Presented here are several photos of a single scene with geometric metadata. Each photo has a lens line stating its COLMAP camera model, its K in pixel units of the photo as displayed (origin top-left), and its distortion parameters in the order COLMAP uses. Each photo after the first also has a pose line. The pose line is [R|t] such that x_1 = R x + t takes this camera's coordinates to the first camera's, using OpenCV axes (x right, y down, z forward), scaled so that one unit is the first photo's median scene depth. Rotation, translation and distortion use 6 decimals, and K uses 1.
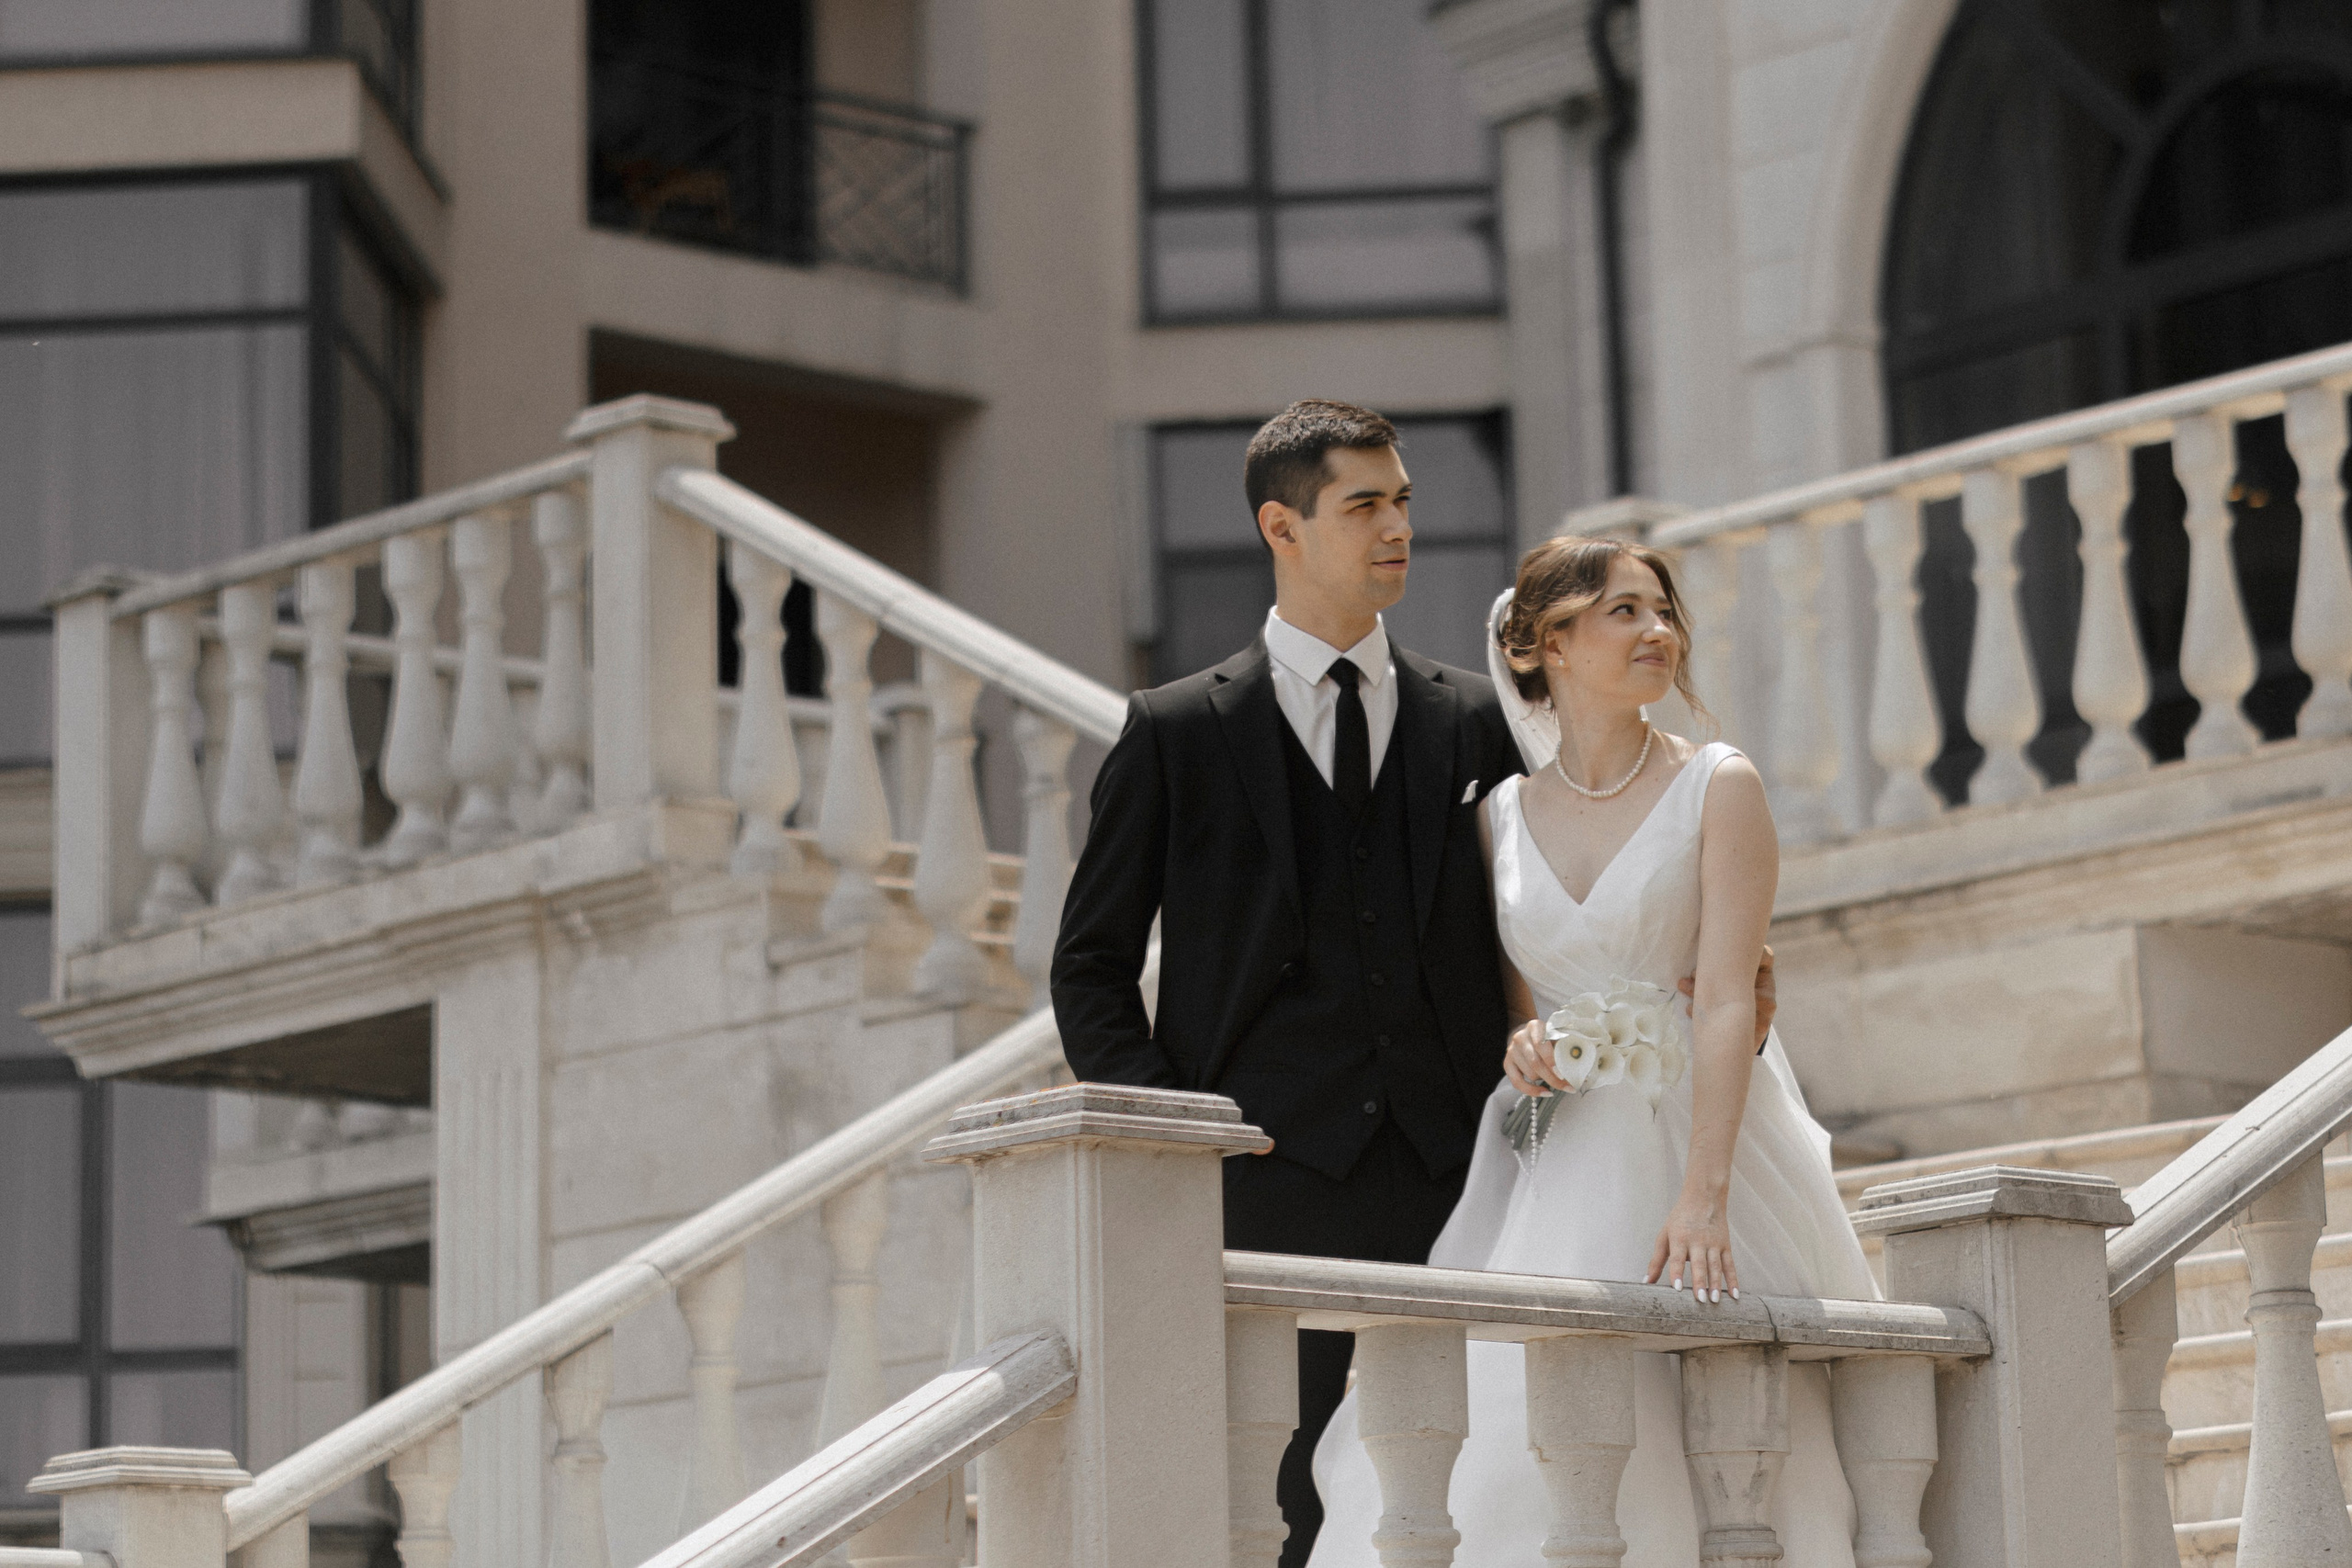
lens RADIAL K [[6984.7, 0, 1362.5], [0, 6984.7, 471.7], [0, 0, 1]] dist [-0.069785, -0.233793]
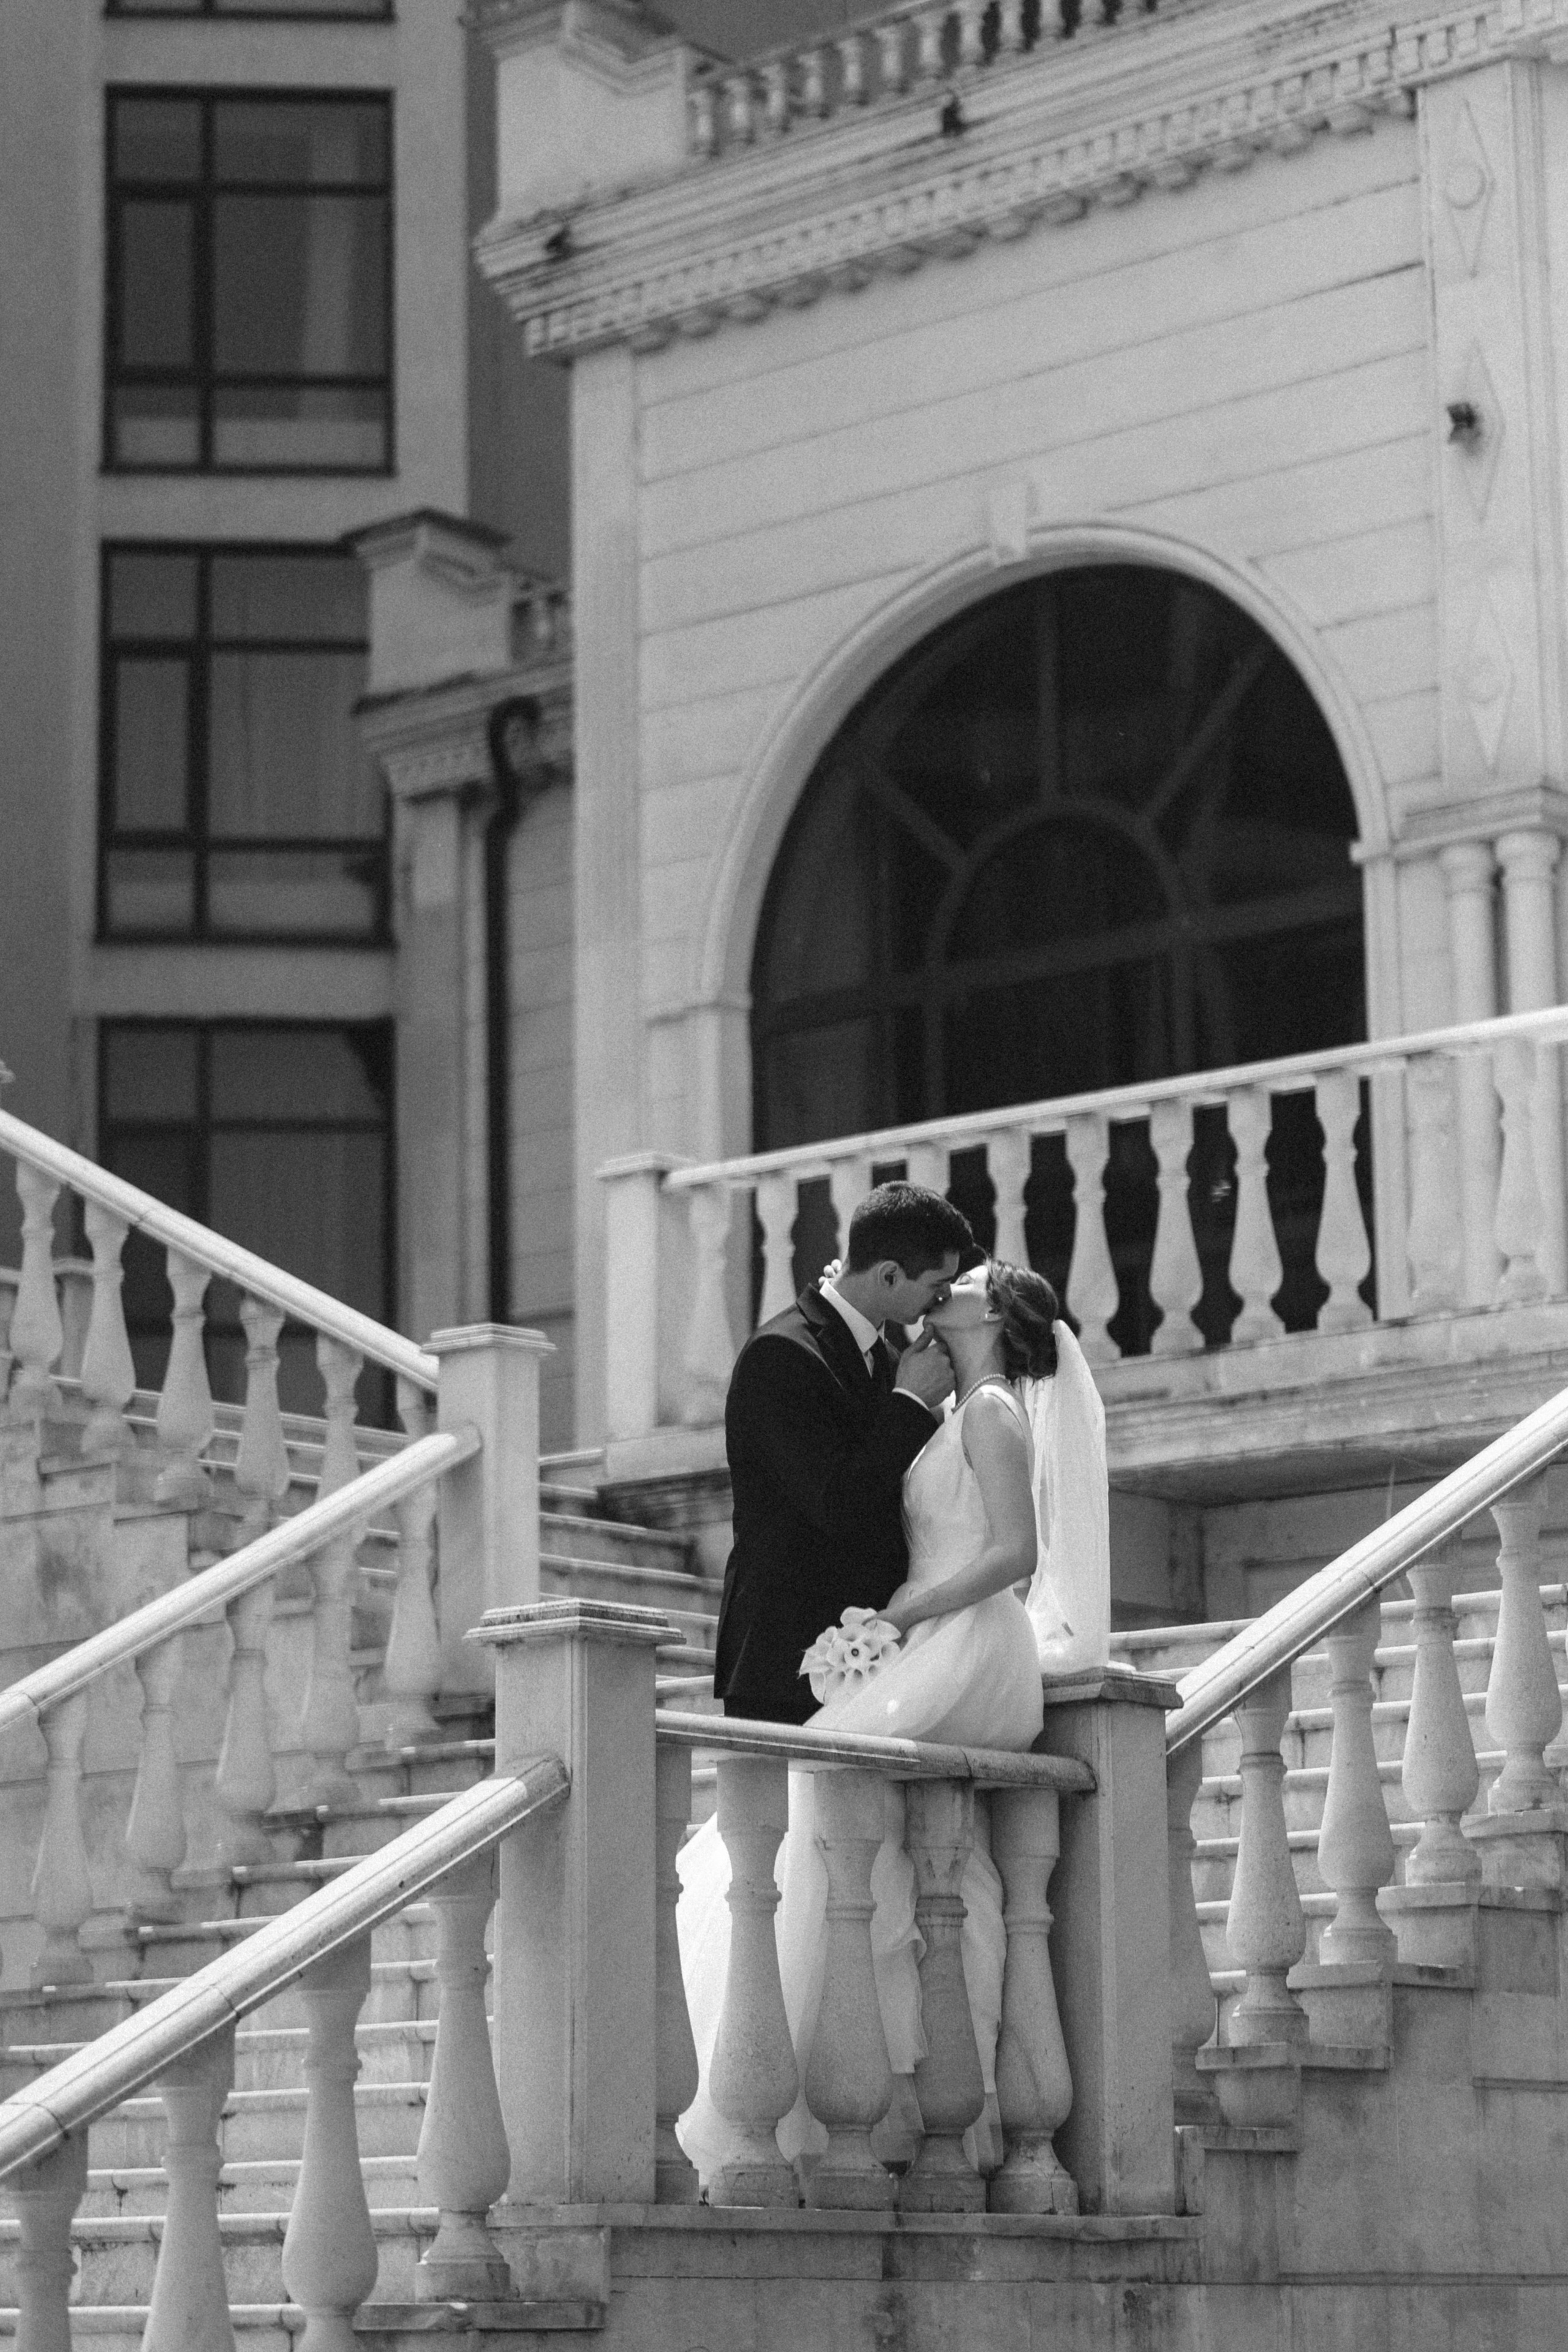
lens RADIAL K [[5967.4, 0, 857.4], [0, 5967.4, 1116.3], [0, 0, 1]] dist [-0.004301, -0.832020]
pose [[0.990517, 0.045437, 0.129662, -0.078449], [-0.047321, 0.998814, 0.011483, -0.019578], [-0.128986, -0.017510, 0.991492, -0.168272]]
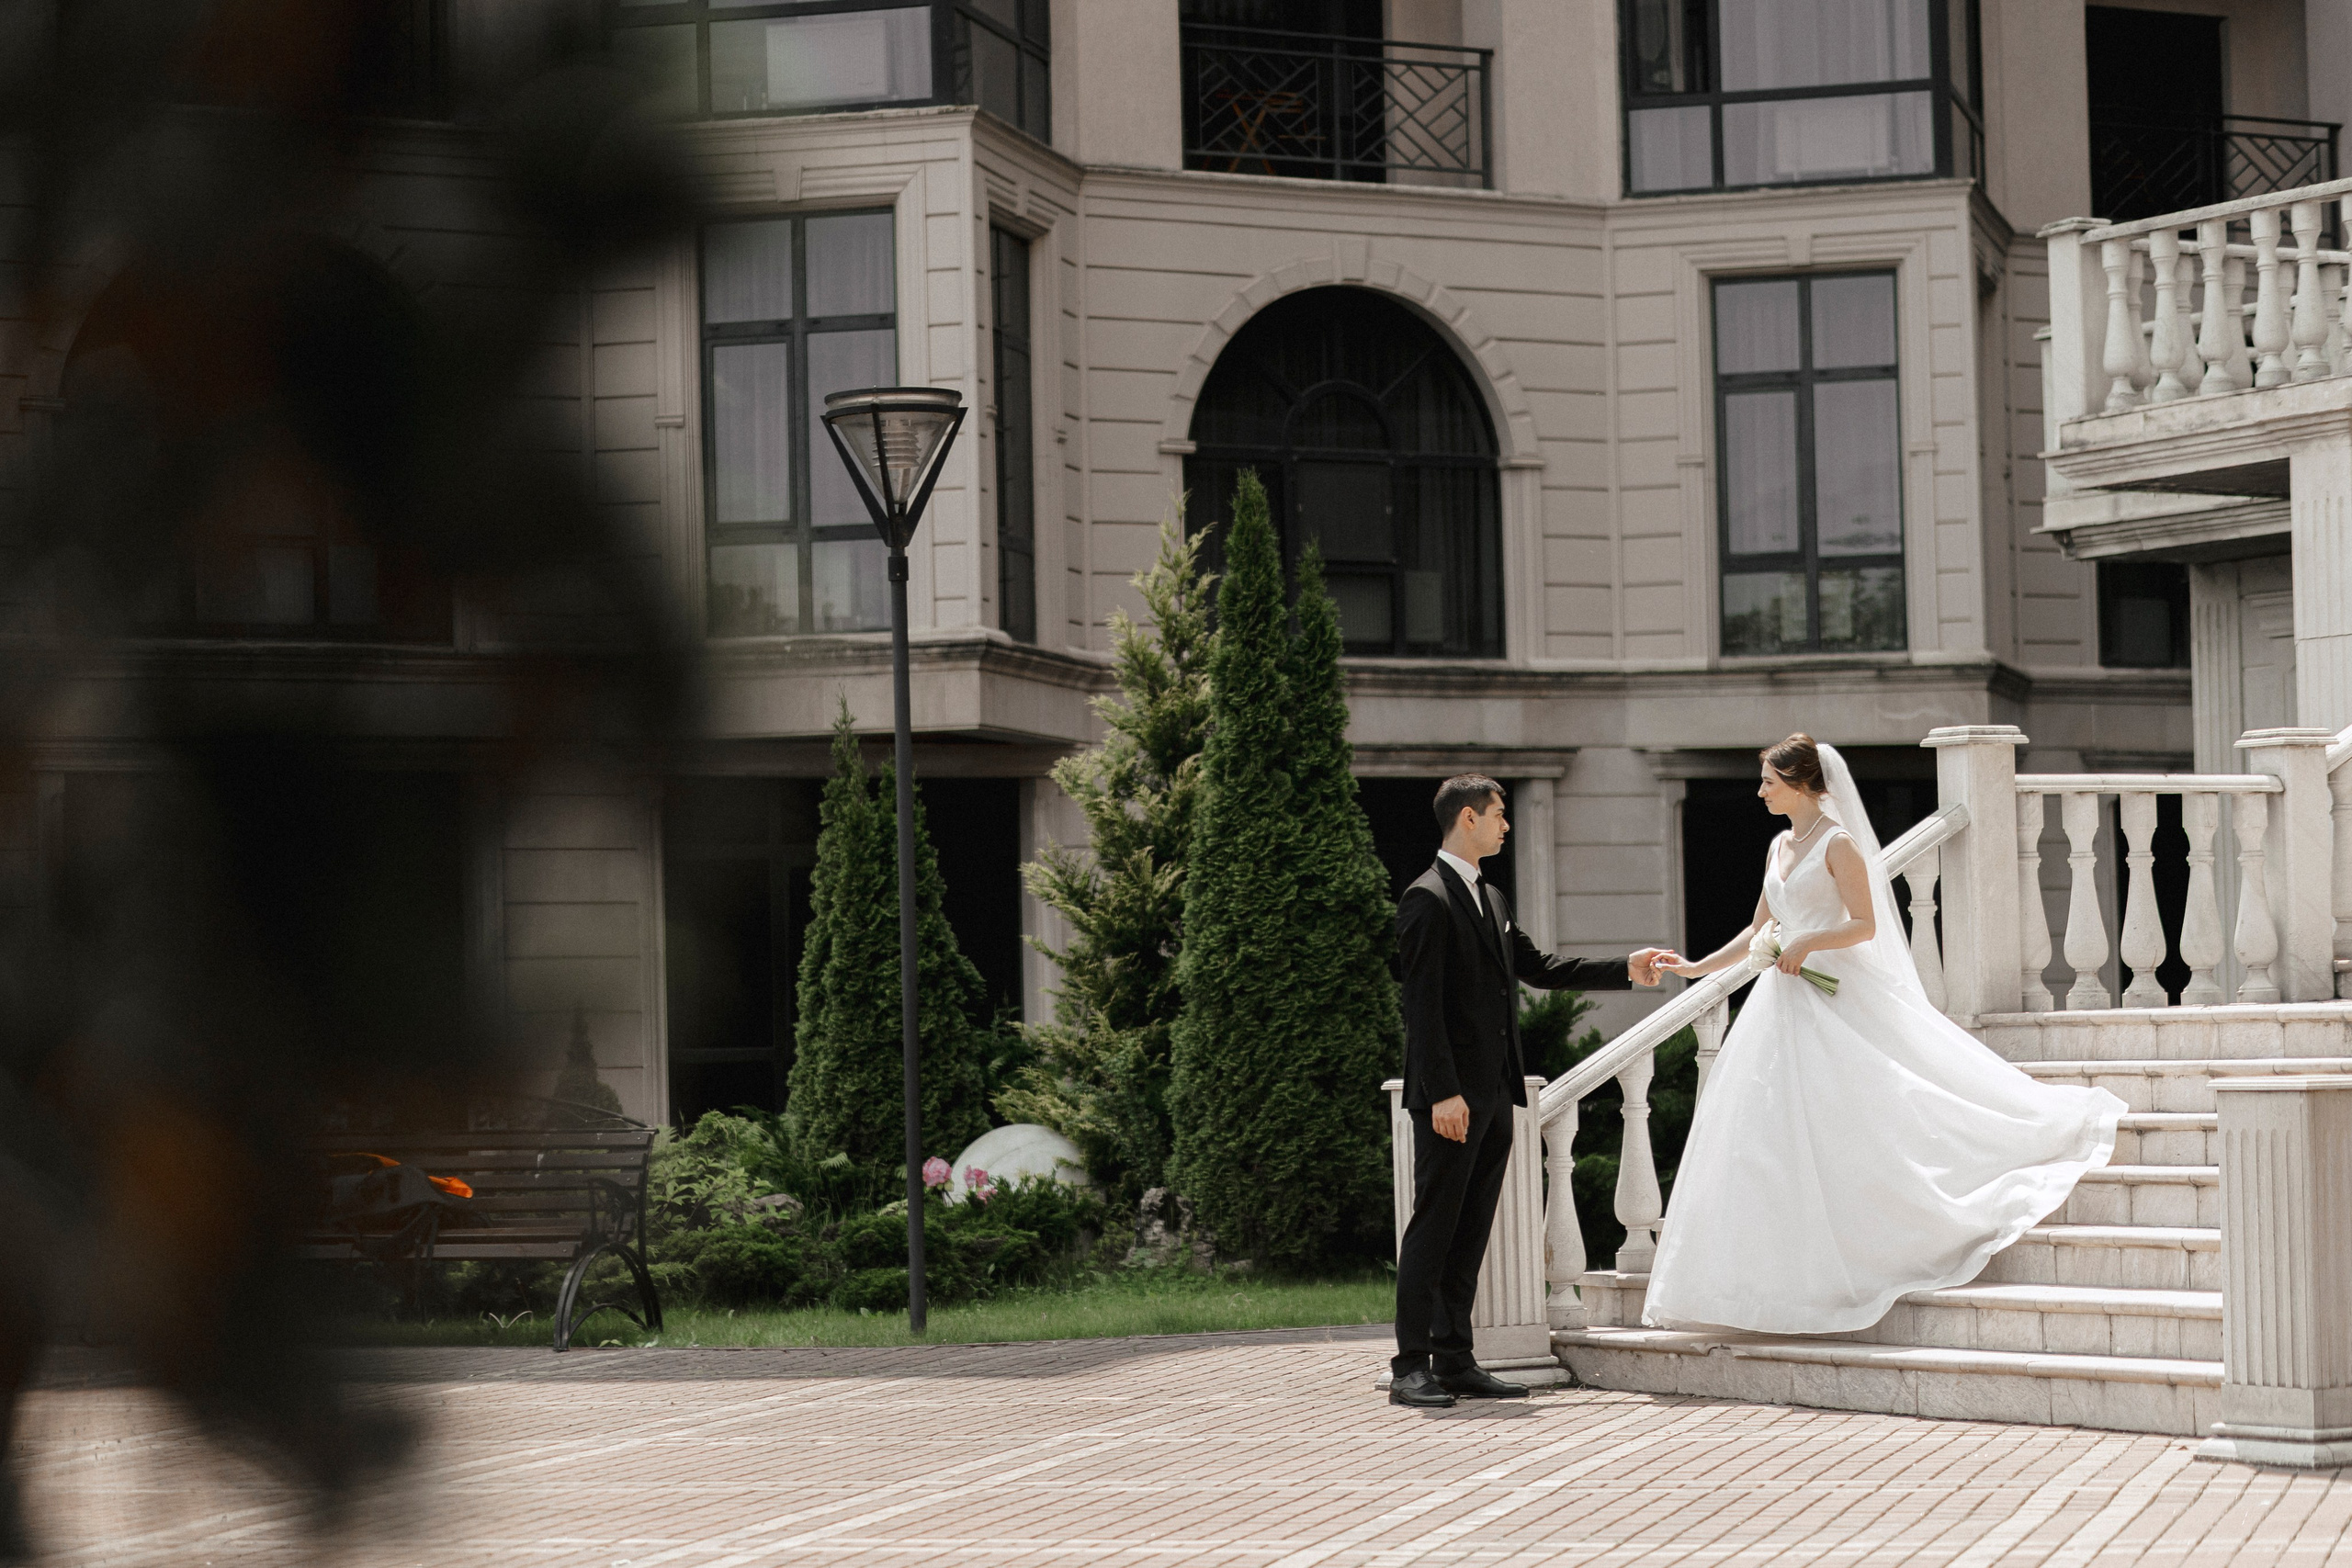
lens RADIAL K [[5820.4, 0, 1180.3], [0, 5820.4, 850.0], [0, 0, 1]] dist [-0.006588, -0.370629]
pose [[0.980288, -0.001905, -0.197562, -0.118365], [0.041527, 0.979603, 0.196605, -0.149610], [0.193158, -0.200934, 0.960373, -0.634945]]
